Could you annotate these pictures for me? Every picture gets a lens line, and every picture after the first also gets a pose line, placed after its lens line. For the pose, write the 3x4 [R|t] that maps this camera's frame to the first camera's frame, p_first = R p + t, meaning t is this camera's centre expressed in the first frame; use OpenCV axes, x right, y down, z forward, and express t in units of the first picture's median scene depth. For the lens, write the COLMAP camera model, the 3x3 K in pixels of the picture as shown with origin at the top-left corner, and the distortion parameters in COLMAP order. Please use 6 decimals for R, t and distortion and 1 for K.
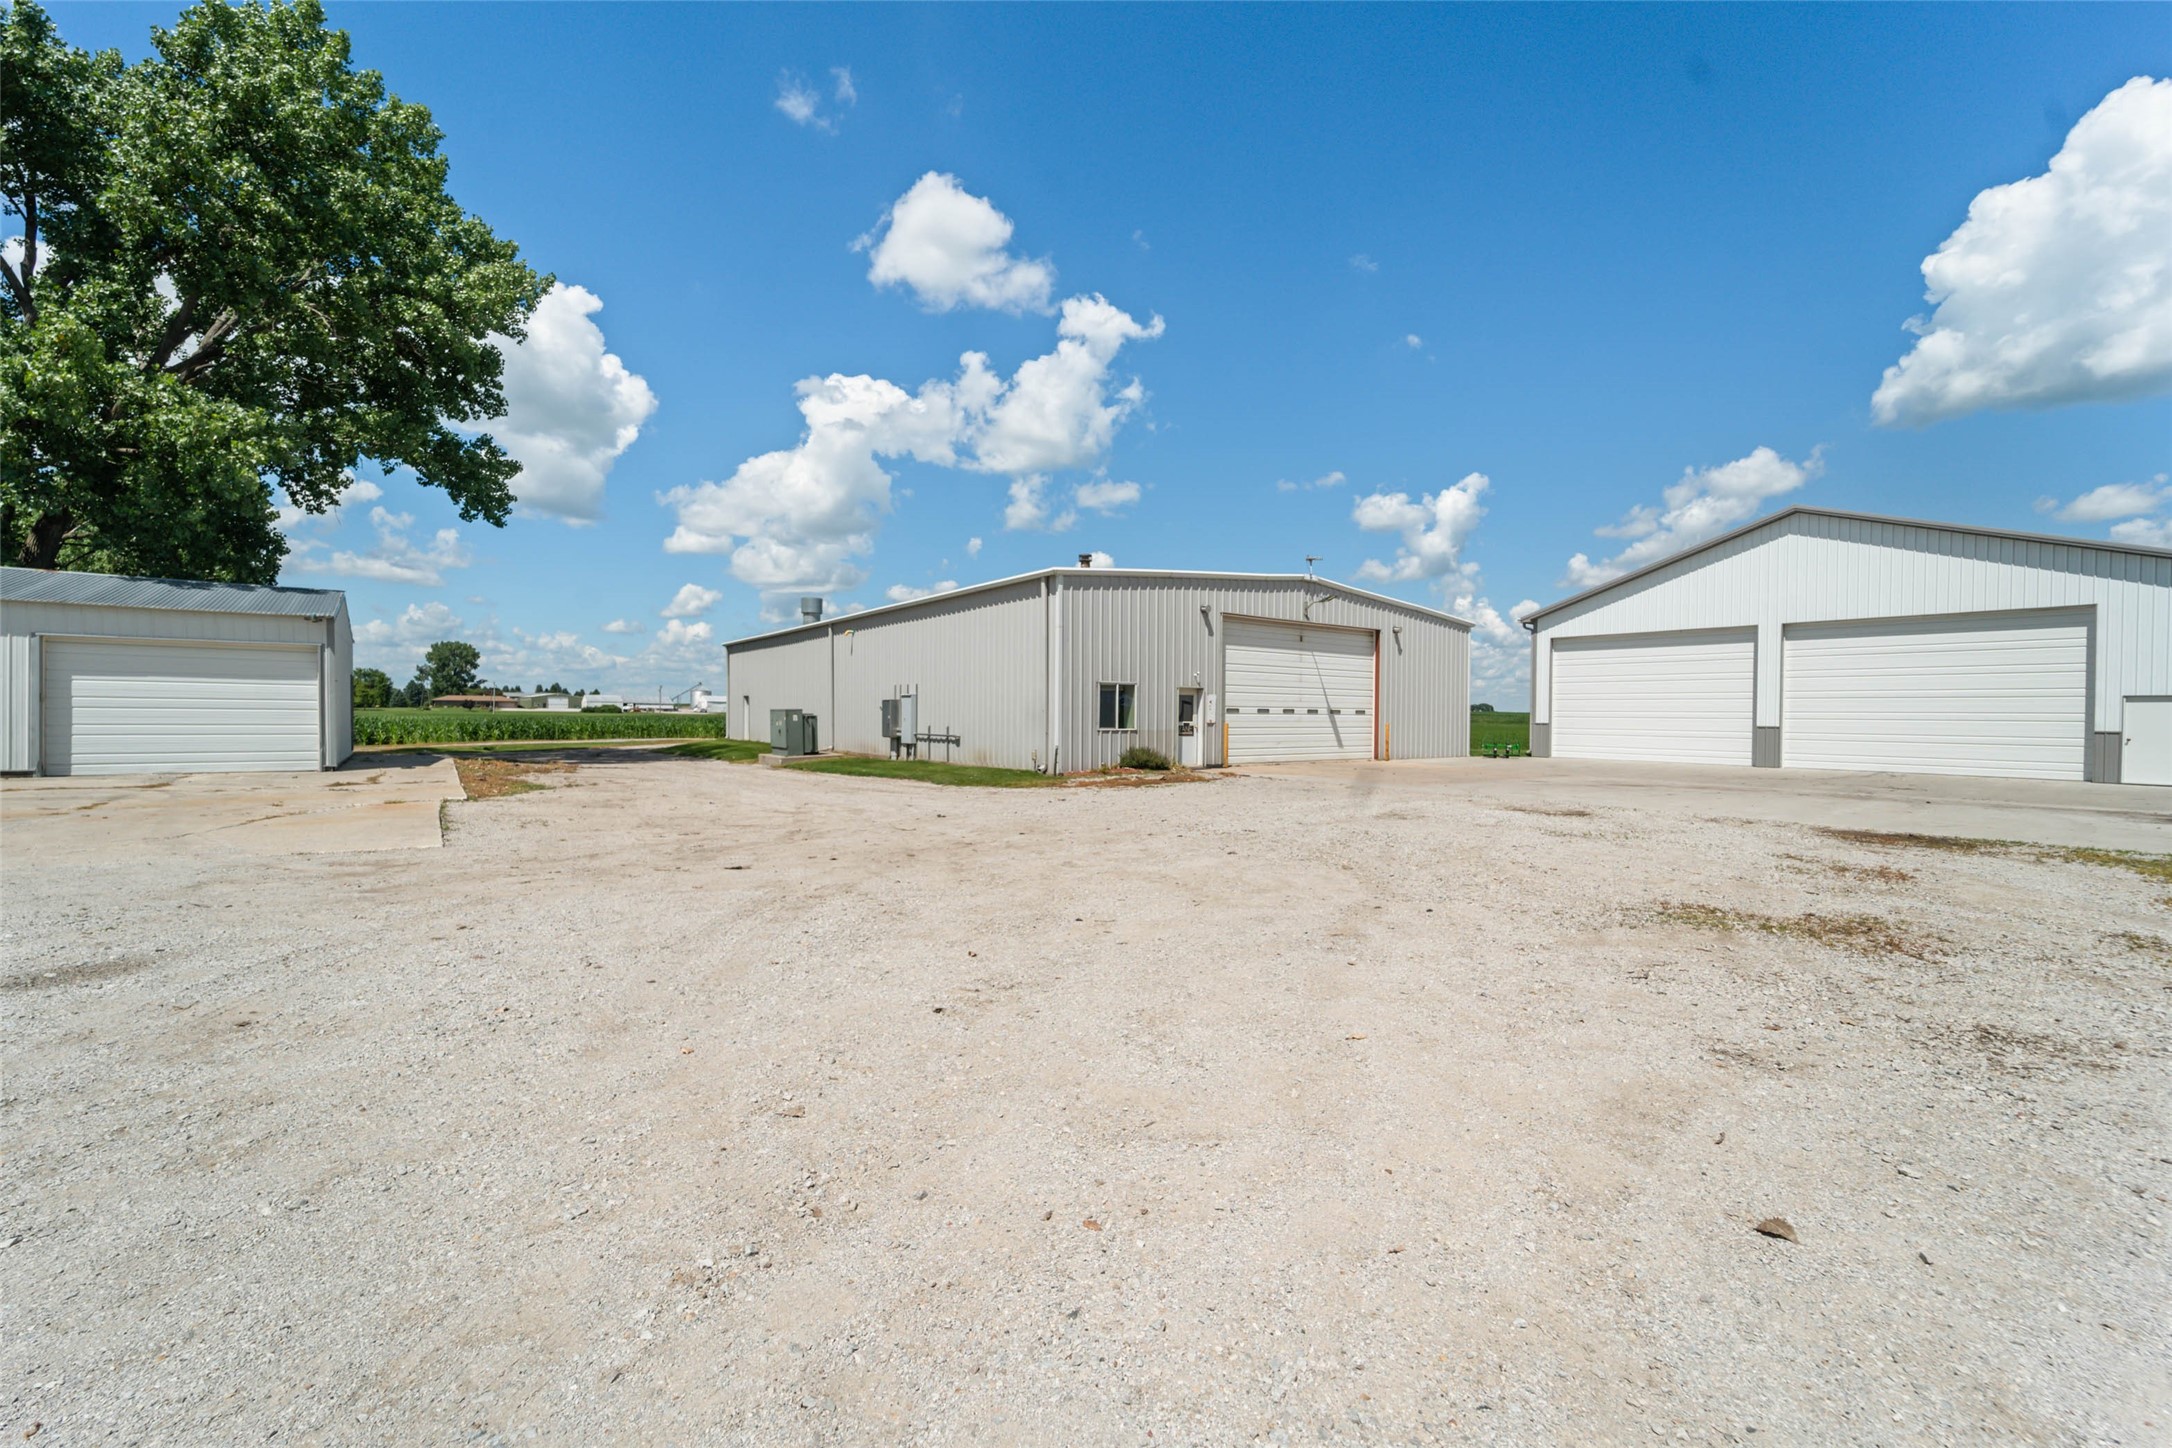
lens RADIAL K [[885.5, 0, 1088.1], [0, 885.5, 727.9], [0, 0, 1]] dist [0.007740, -0.001632]
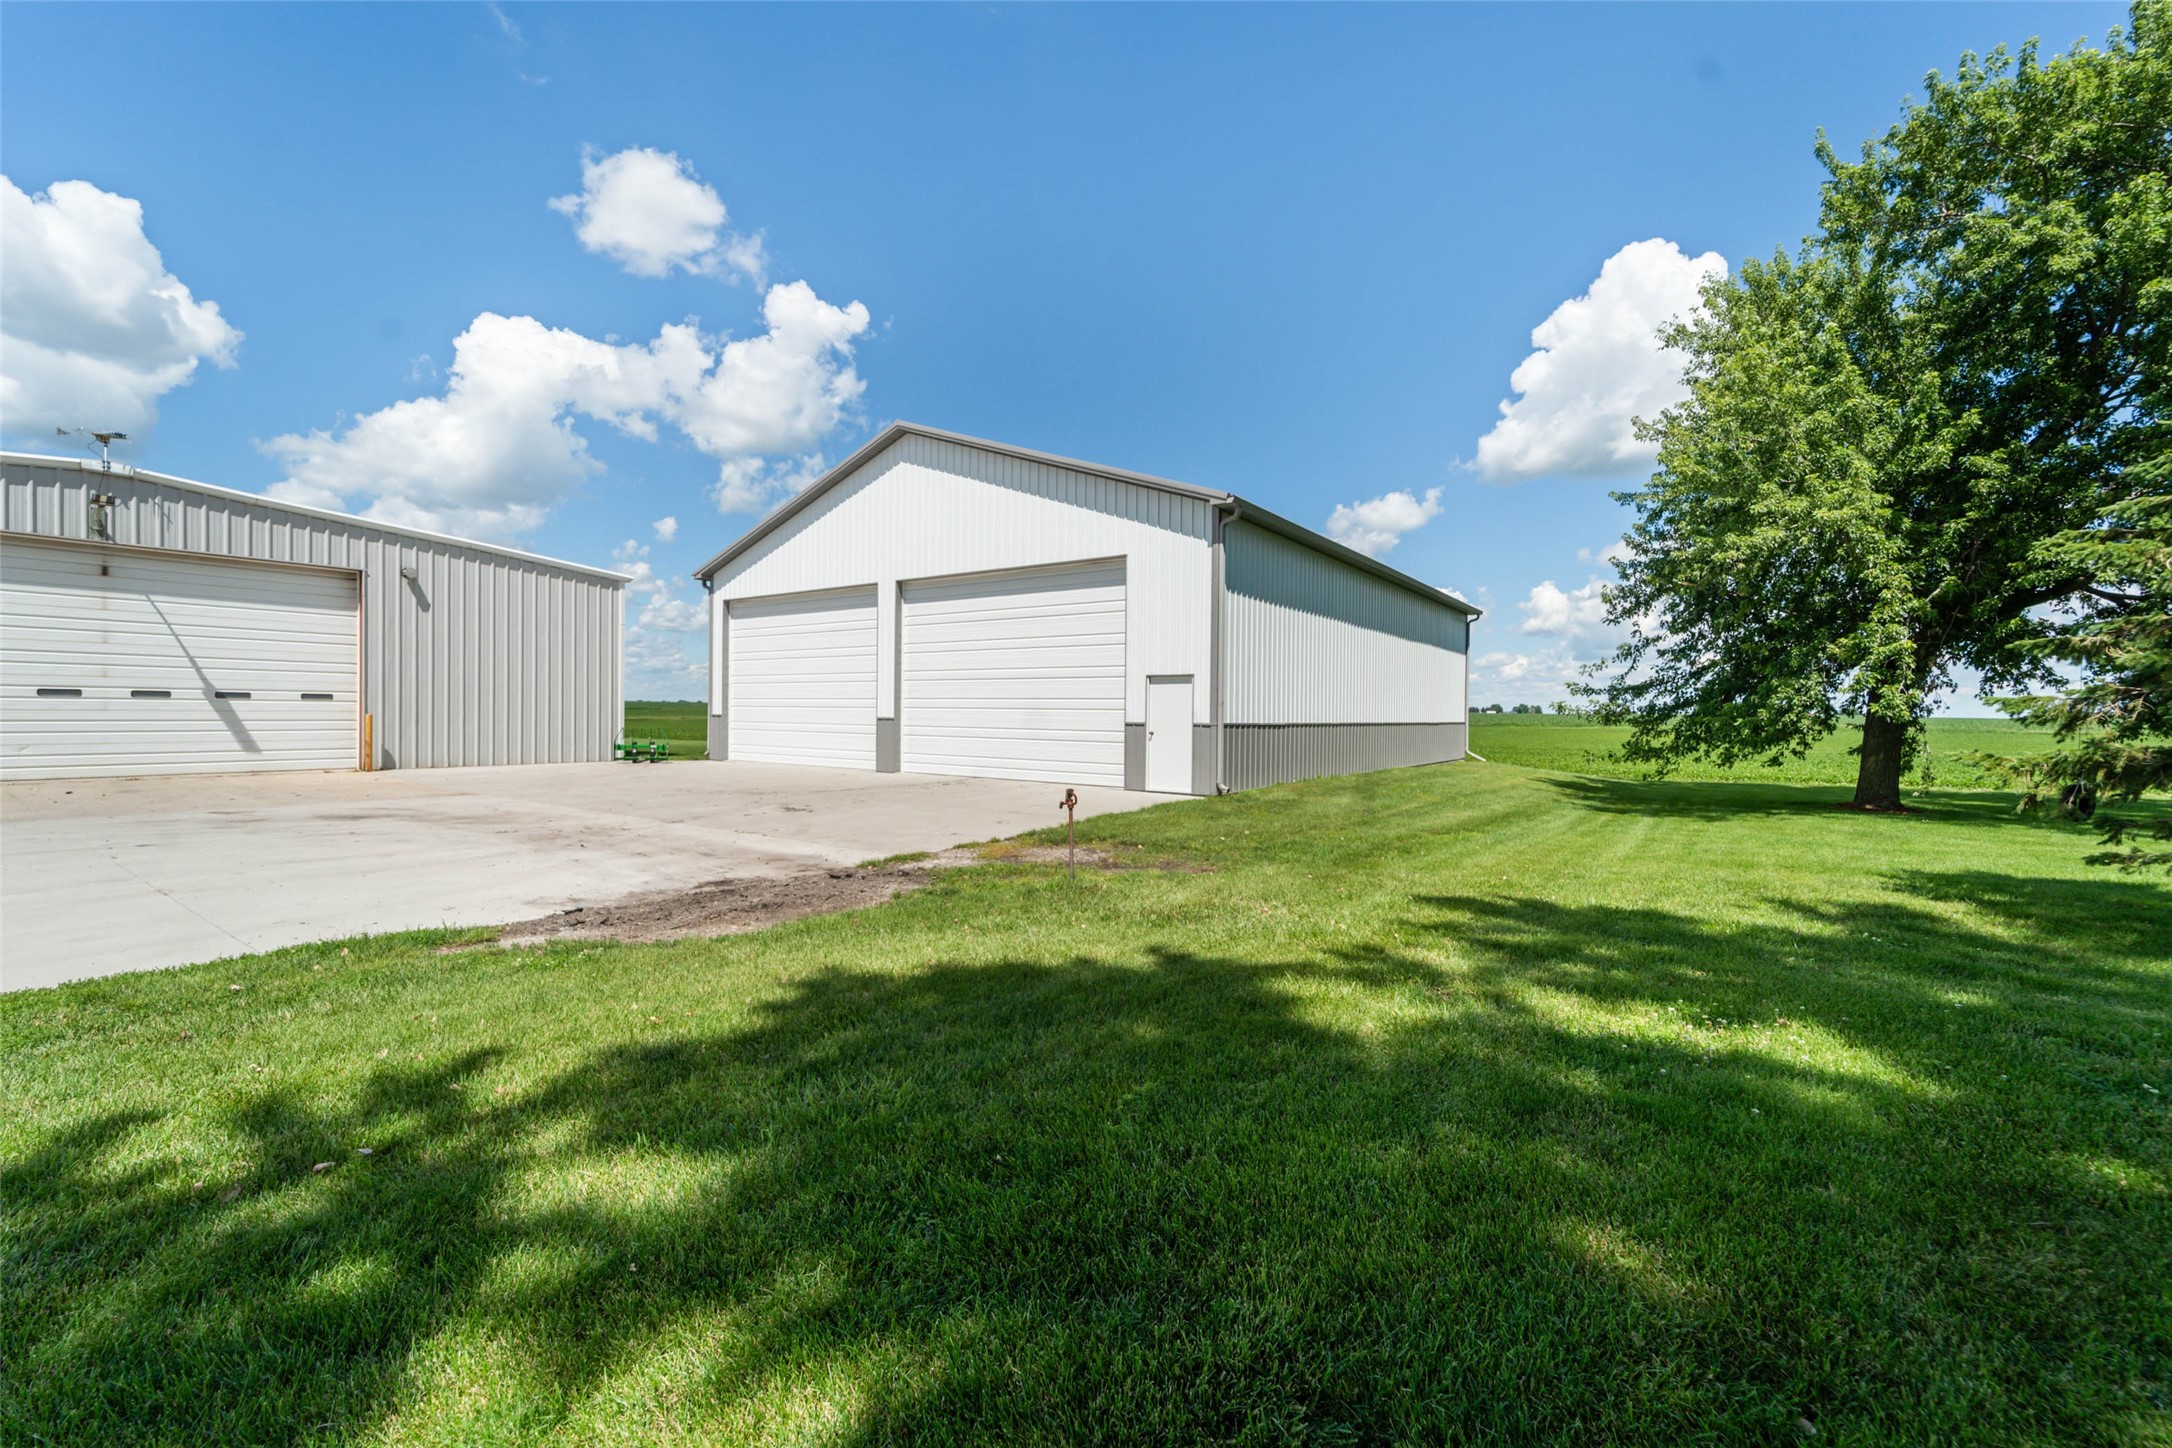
lens RADIAL K [[885.5, 0, 1083.1], [0, 885.5, 709.9], [0, 0, 1]] dist [0.007740, -0.001632]
pose [[0.956154, 0.004240, 0.292835, 0.634049], [0.001420, 0.999816, -0.019114, 0.005369], [-0.292862, 0.018692, 0.955972, 0.213878]]
